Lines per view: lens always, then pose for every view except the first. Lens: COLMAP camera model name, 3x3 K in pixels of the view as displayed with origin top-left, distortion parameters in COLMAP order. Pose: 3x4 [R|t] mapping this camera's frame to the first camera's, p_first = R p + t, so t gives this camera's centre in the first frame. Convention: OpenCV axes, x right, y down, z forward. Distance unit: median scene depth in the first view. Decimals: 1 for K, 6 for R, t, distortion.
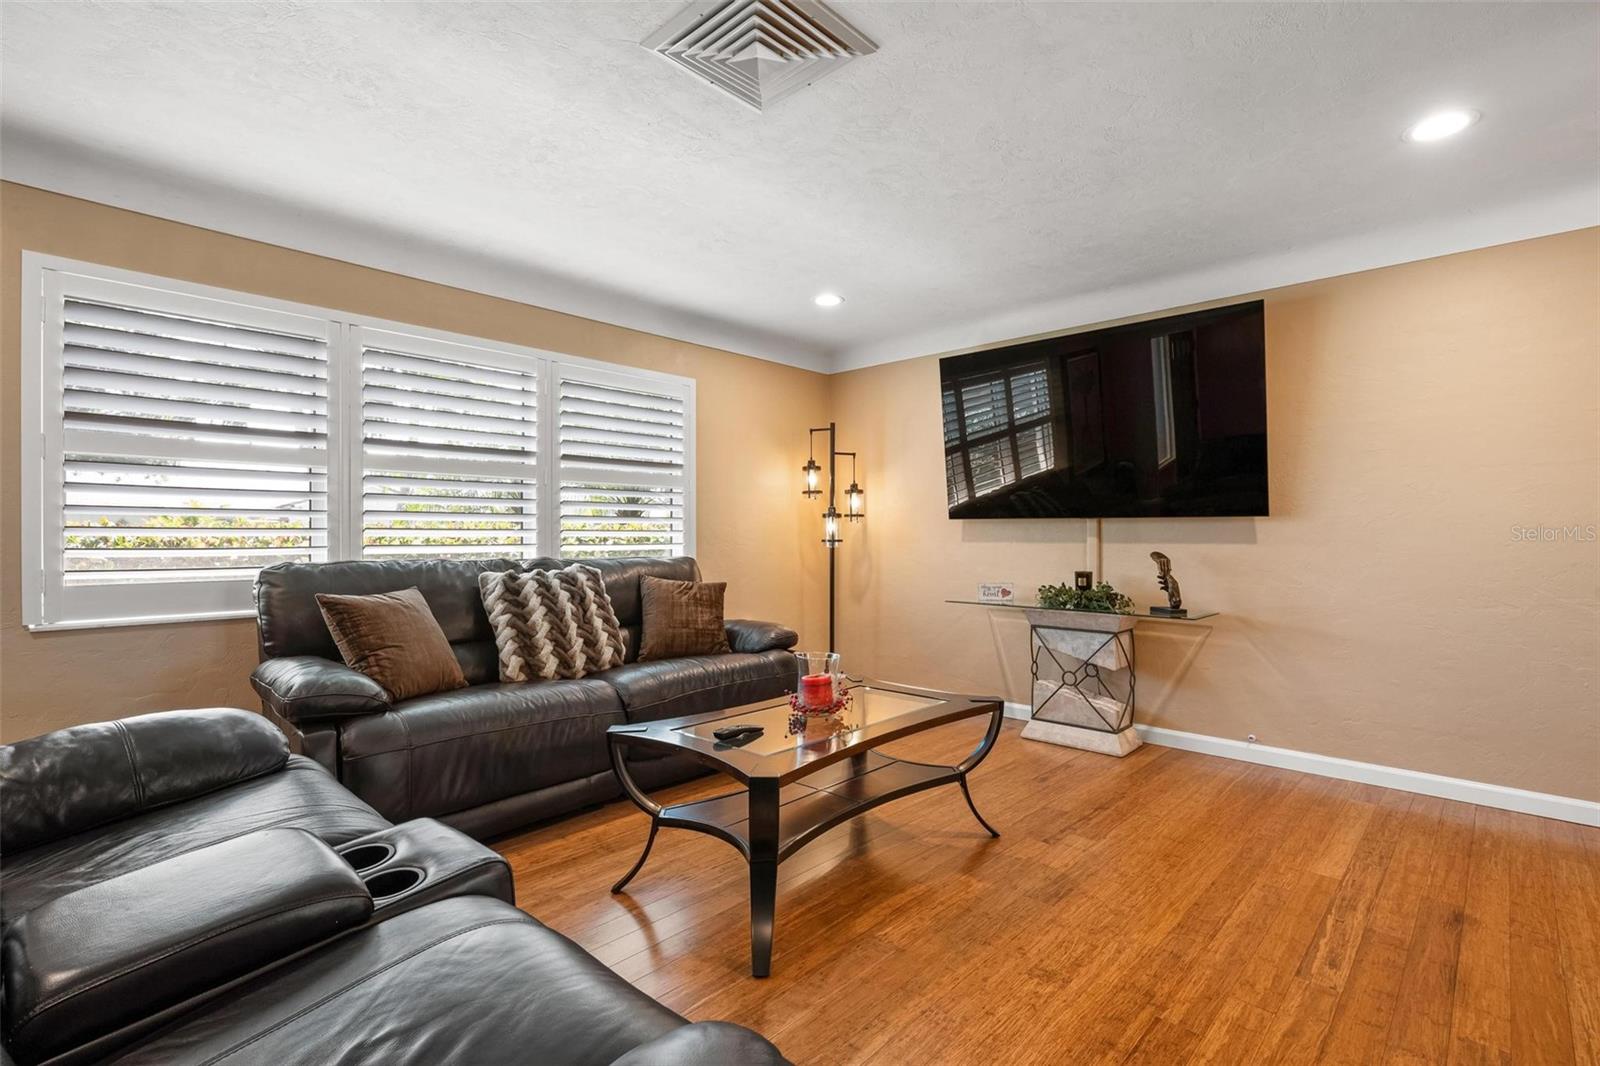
lens RADIAL K [[776.8, 0, 790.1], [0, 776.8, 528.8], [0, 0, 1]] dist [-0.001320, 0.000292]
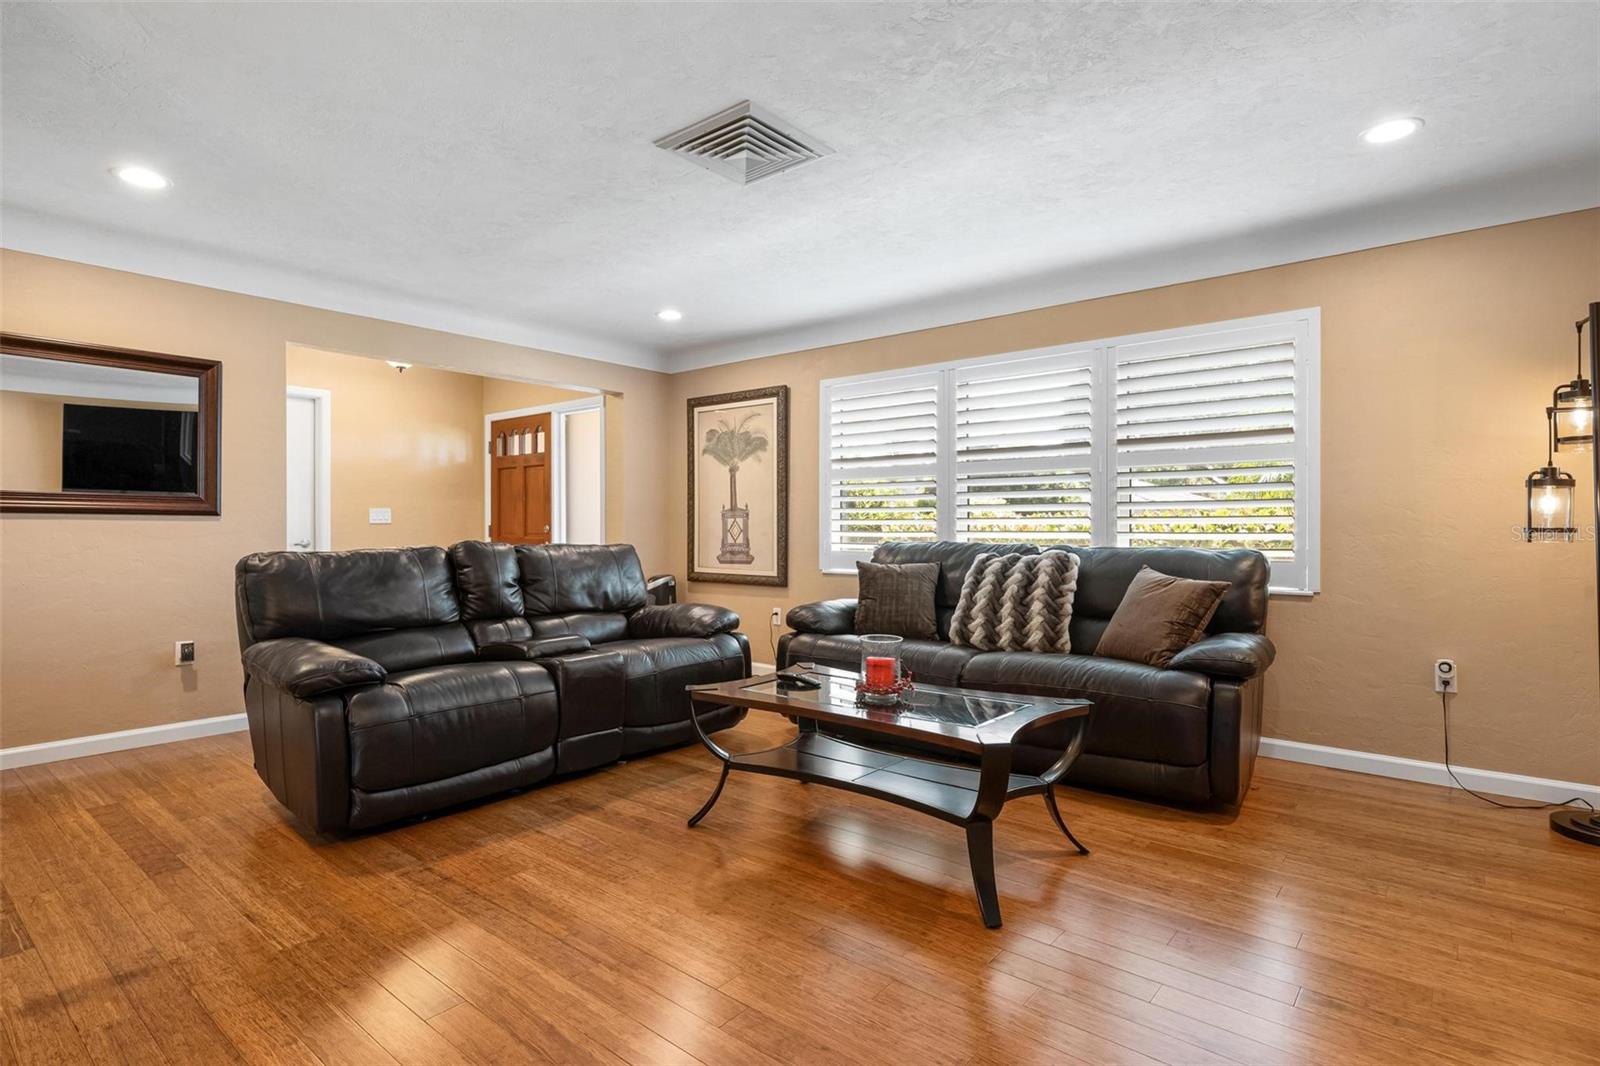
lens RADIAL K [[828.2, 0, 795.4], [0, 828.2, 531.8], [0, 0, 1]] dist [0.004761, -0.001739]
pose [[0.034097, 0.006367, -0.999398, 0.782922], [0.009524, 0.999932, 0.006695, 0.009581], [0.999373, -0.009747, 0.034034, 0.591002]]
